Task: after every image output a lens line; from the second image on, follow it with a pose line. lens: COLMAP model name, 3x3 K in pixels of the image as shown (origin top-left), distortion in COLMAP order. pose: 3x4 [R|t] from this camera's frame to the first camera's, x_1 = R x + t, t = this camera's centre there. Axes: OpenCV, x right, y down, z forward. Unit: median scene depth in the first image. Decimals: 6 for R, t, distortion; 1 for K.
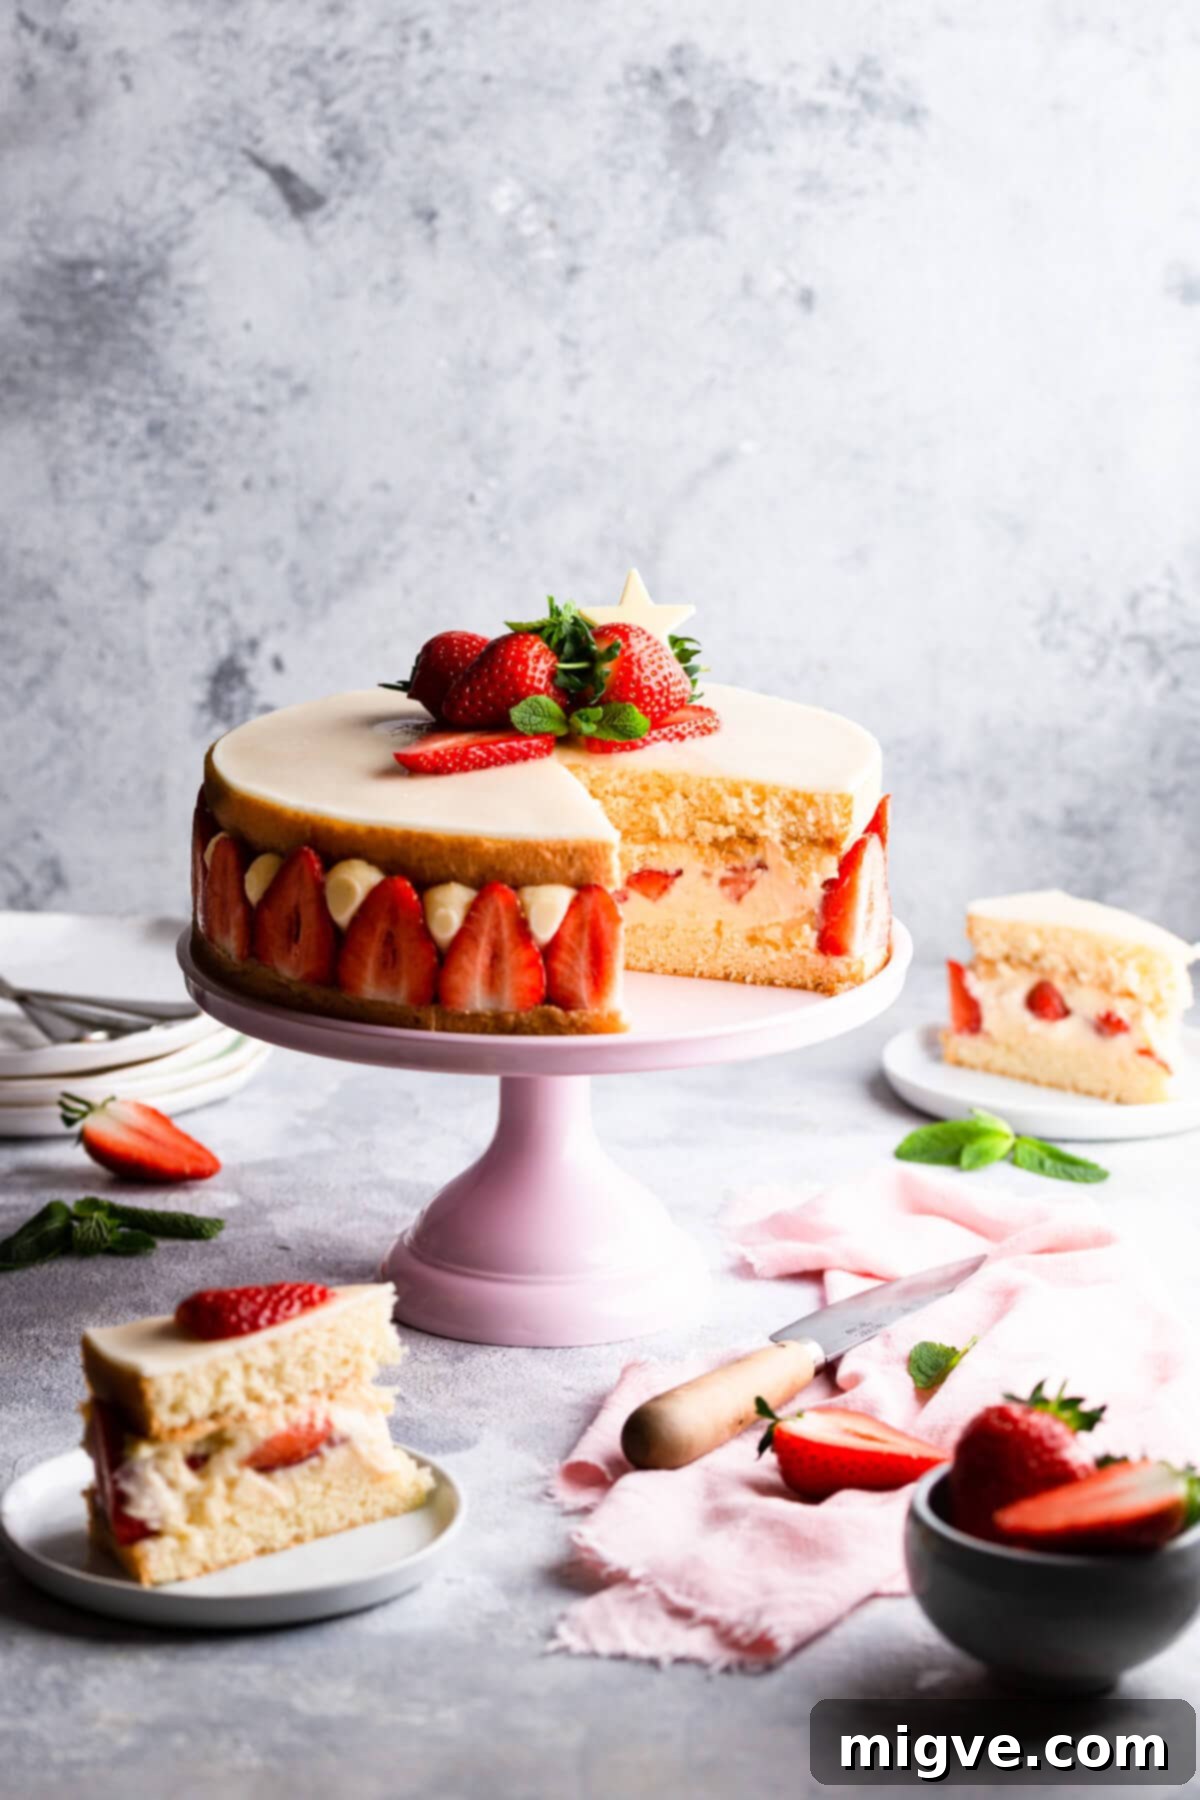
lens RADIAL K [[5753.9, 0, 600.6], [0, 5753.9, 900.2], [0, 0, 1]] dist [-0.095002, 0.000000]
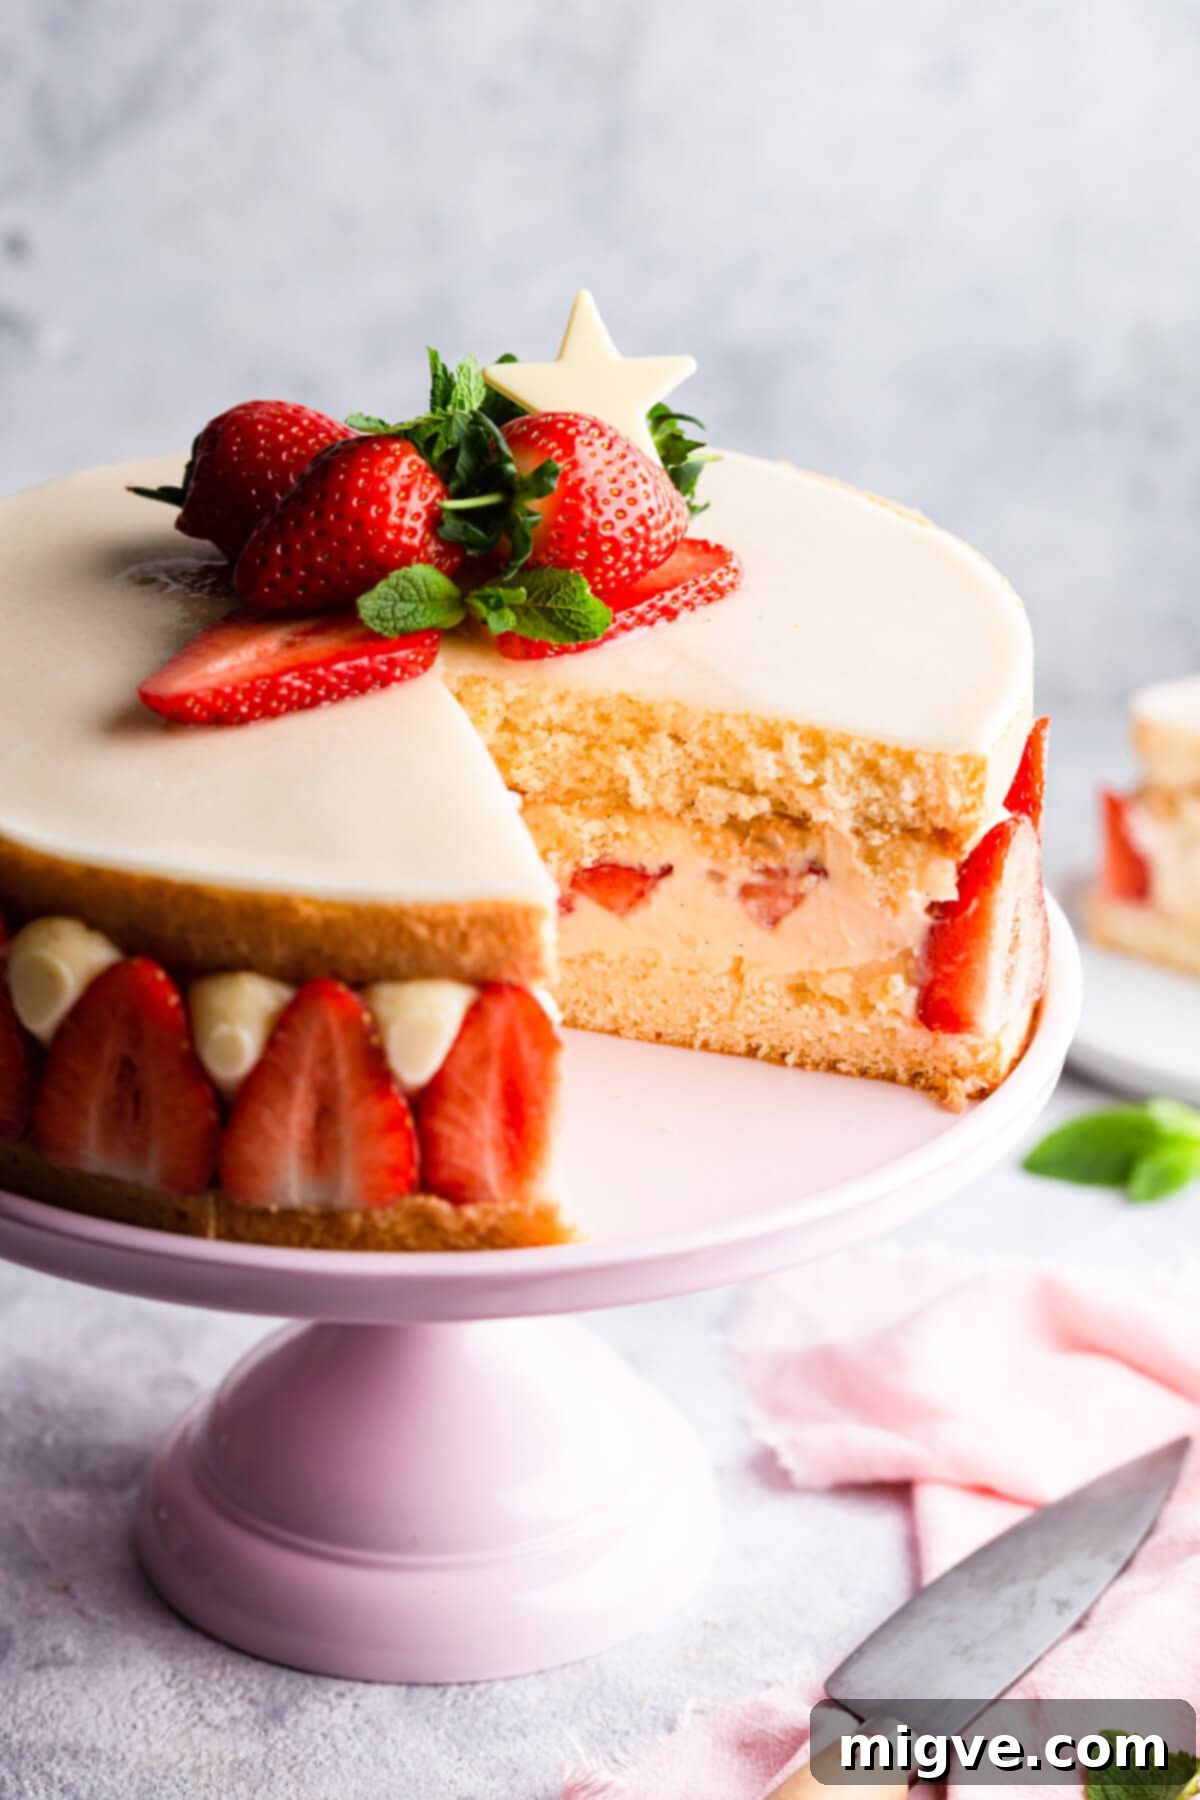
lens RADIAL K [[5753.9, 0, 598.5], [0, 5753.9, 899.4], [0, 0, 1]] dist [-0.095002, 0.000000]
pose [[0.999983, -0.001443, 0.005620, 0.004052], [0.000419, 0.984007, 0.178130, -0.100872], [-0.005787, -0.178124, 0.983991, 0.459058]]
